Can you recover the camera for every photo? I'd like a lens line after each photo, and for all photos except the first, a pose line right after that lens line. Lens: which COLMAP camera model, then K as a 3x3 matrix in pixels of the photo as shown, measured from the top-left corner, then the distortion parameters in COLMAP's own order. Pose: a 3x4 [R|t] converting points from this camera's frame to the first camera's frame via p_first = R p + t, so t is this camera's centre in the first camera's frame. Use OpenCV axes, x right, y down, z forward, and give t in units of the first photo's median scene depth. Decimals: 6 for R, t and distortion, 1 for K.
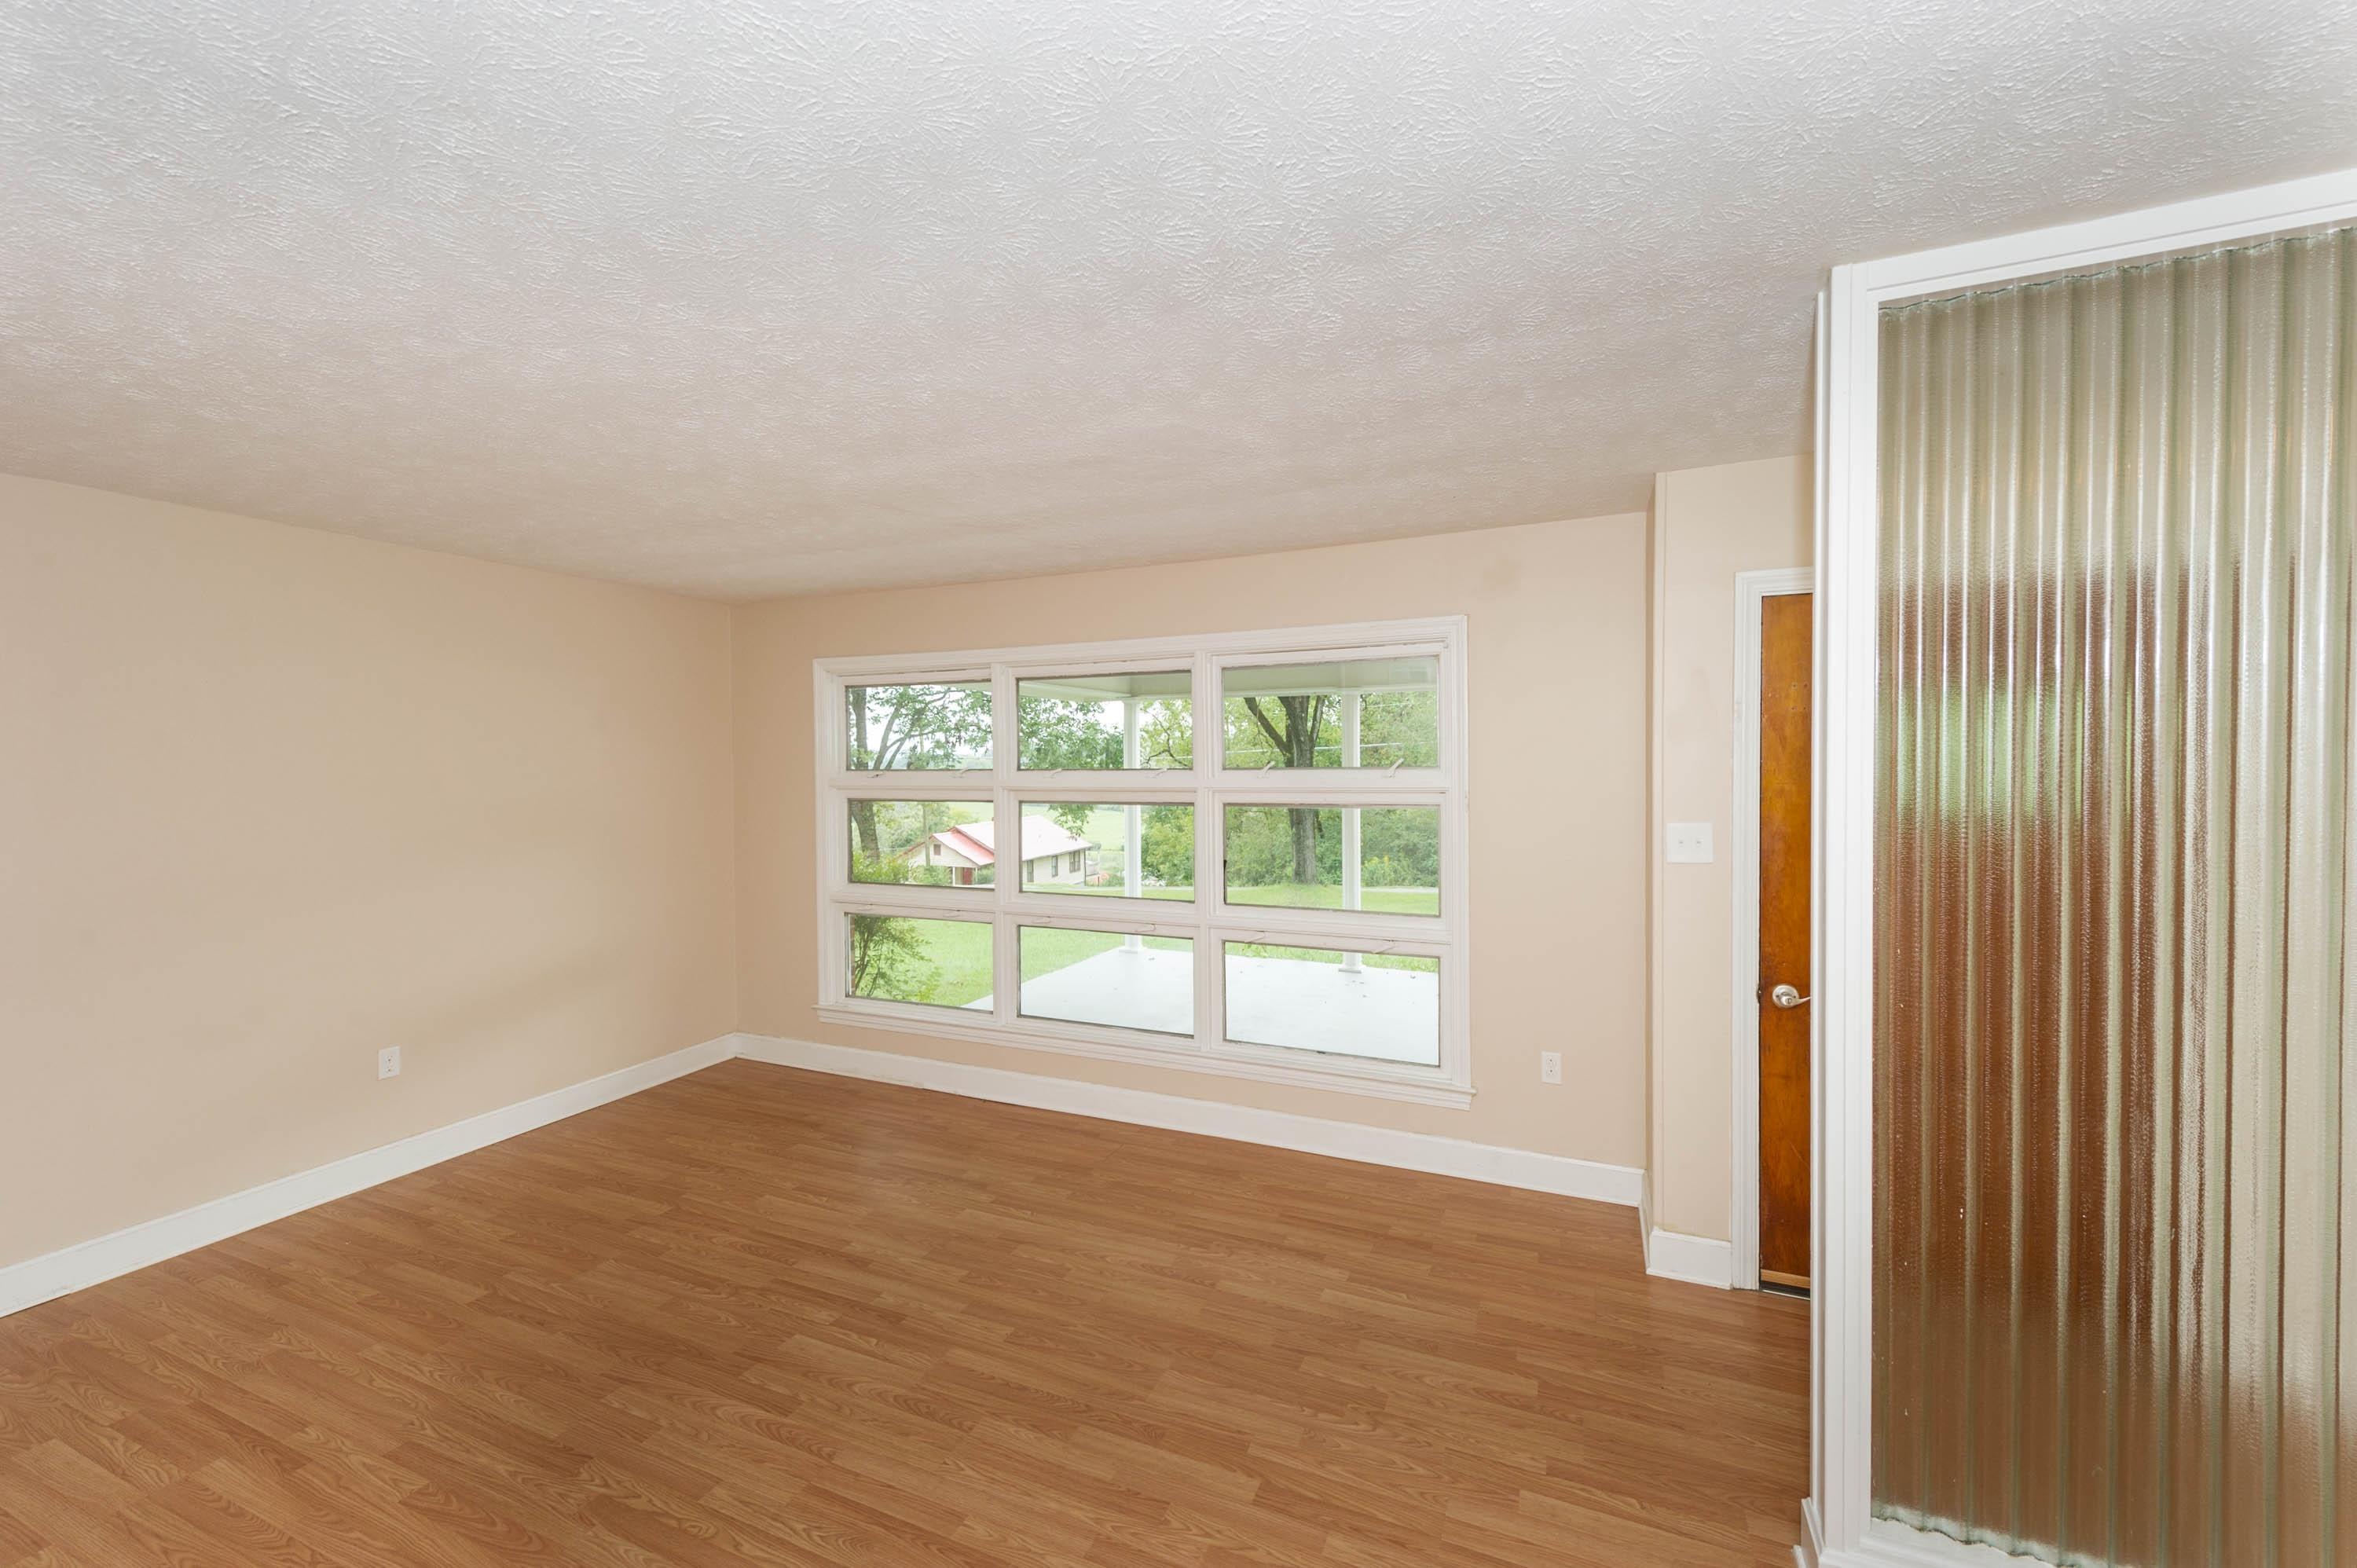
lens RADIAL K [[925.9, 0, 1224.3], [0, 925.9, 767.1], [0, 0, 1]] dist [0.001381, -0.000310]
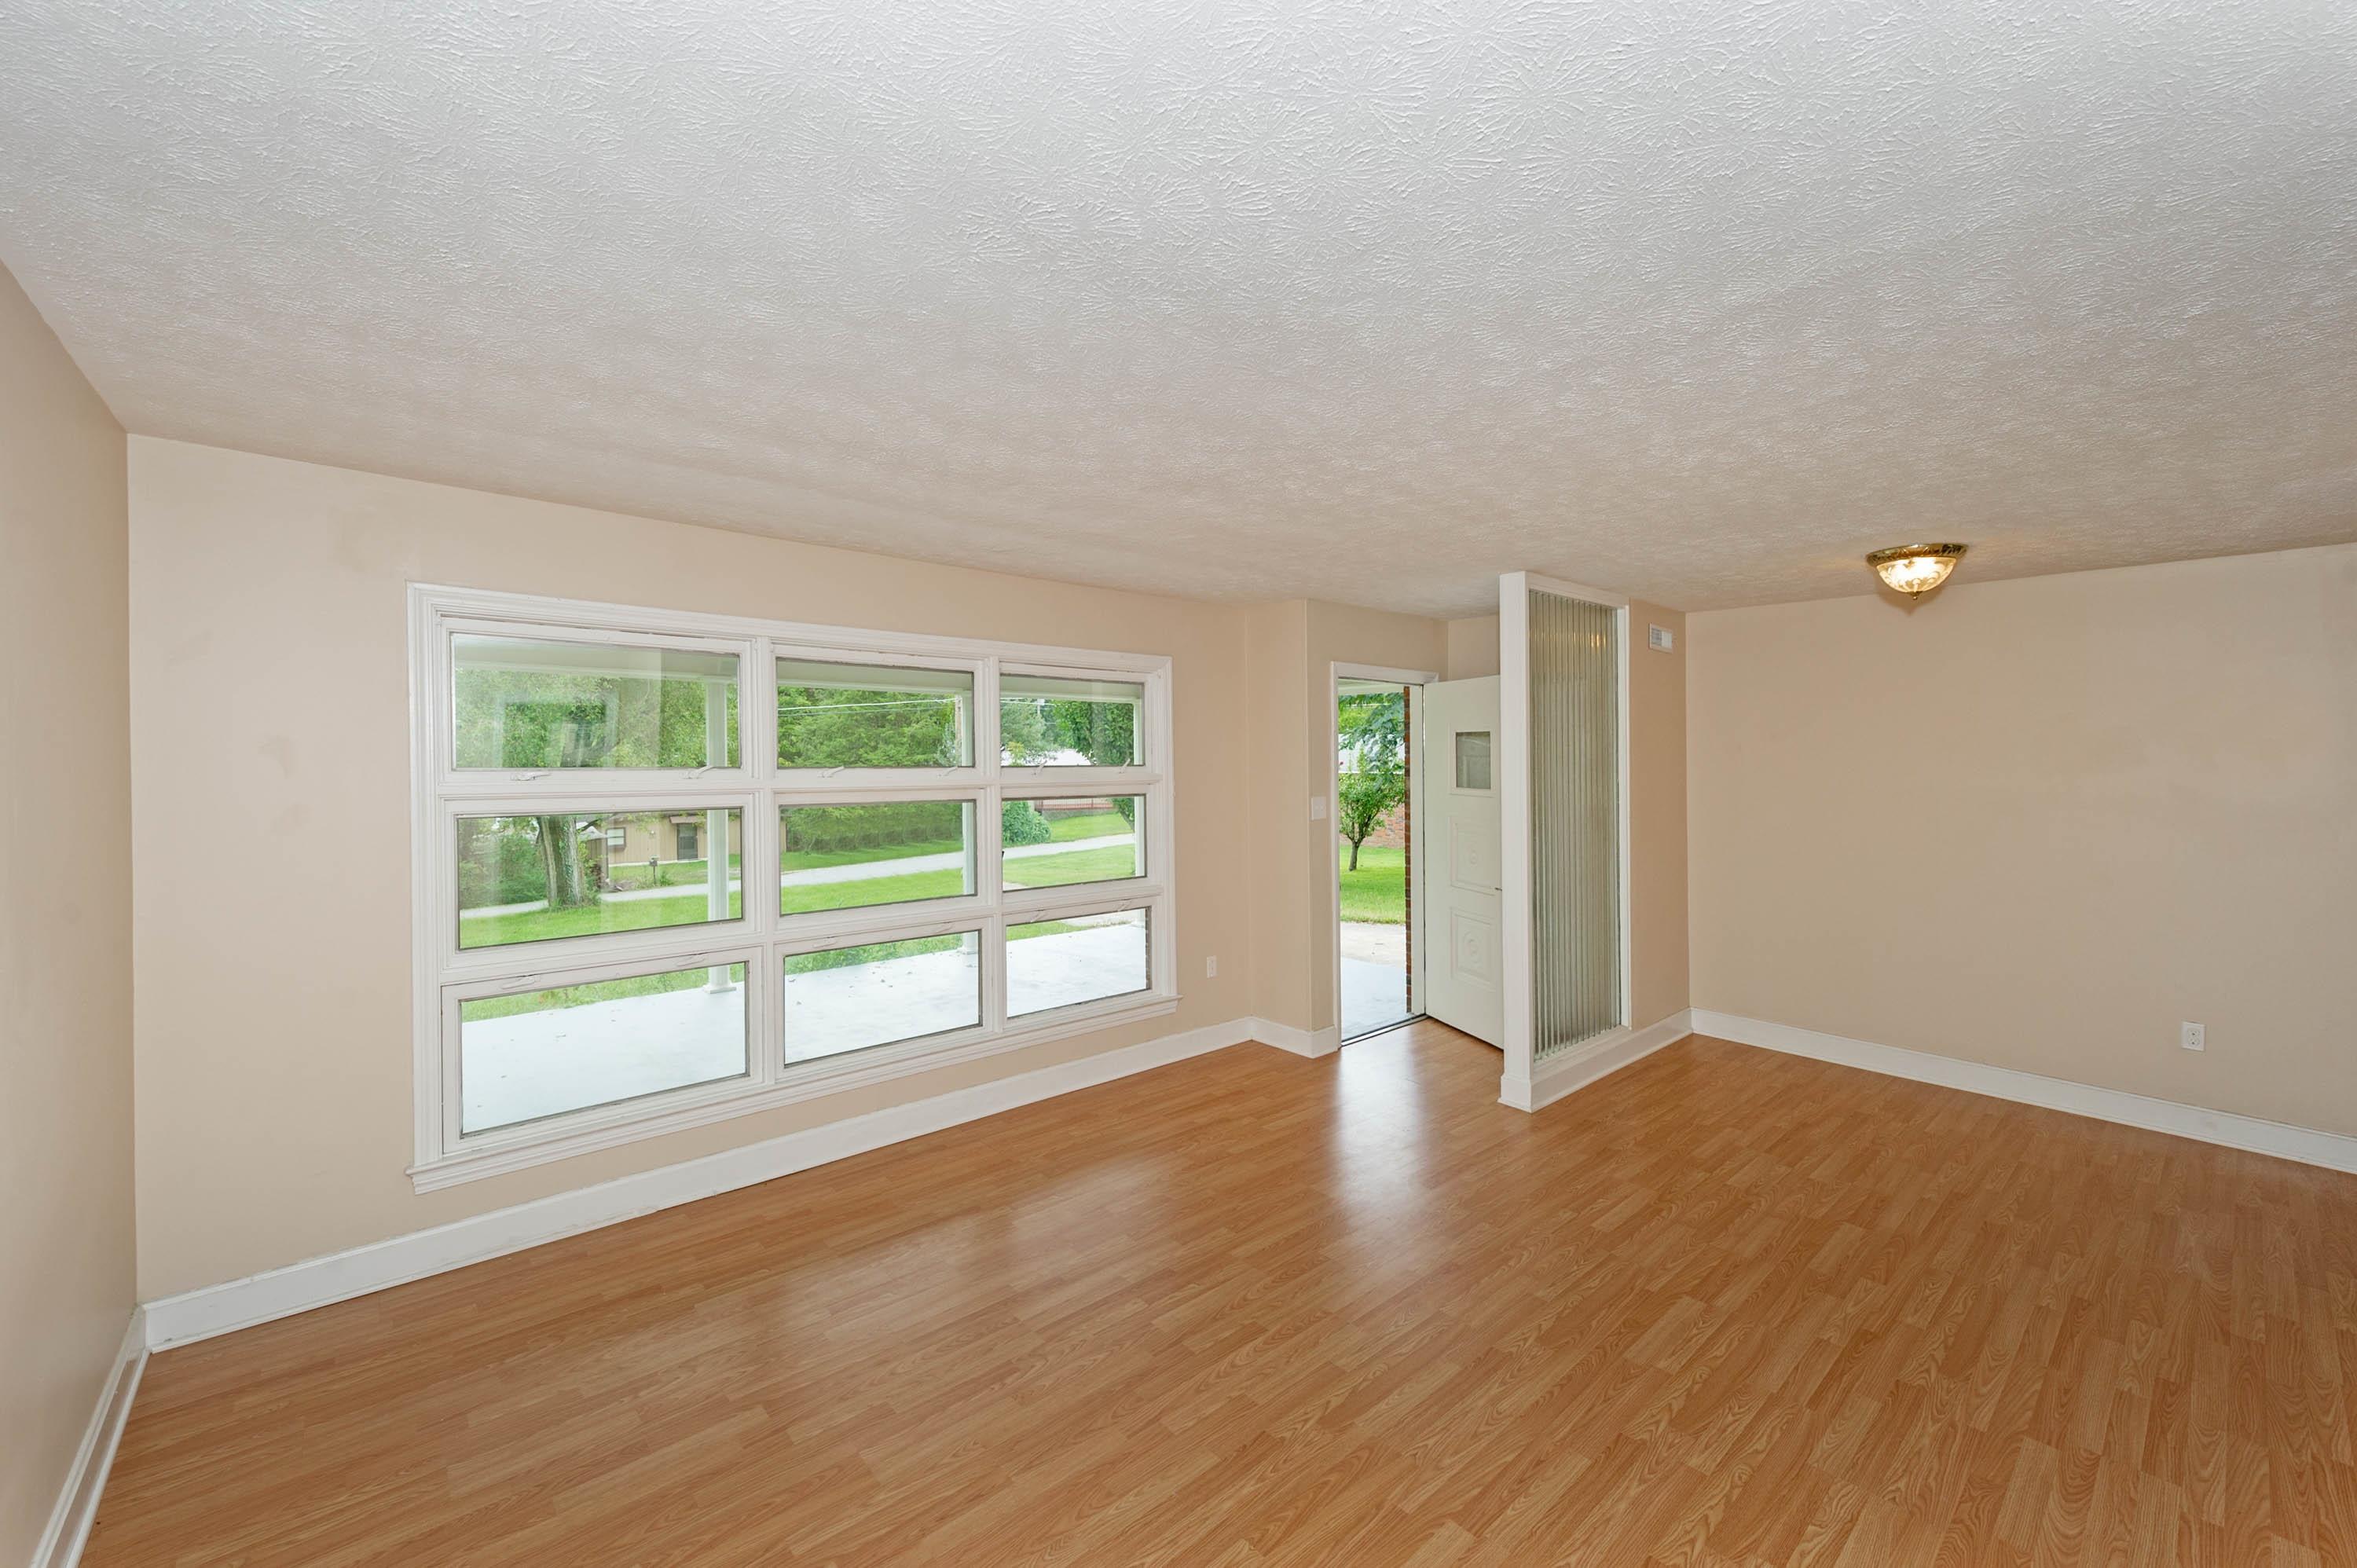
lens RADIAL K [[925.9, 0, 1224.3], [0, 925.9, 767.1], [0, 0, 1]] dist [0.001381, -0.000310]
pose [[0.419972, -0.006584, 0.907513, -0.955108], [0.003230, 0.999978, 0.005760, -0.002827], [-0.907532, 0.000512, 0.419984, 0.352852]]
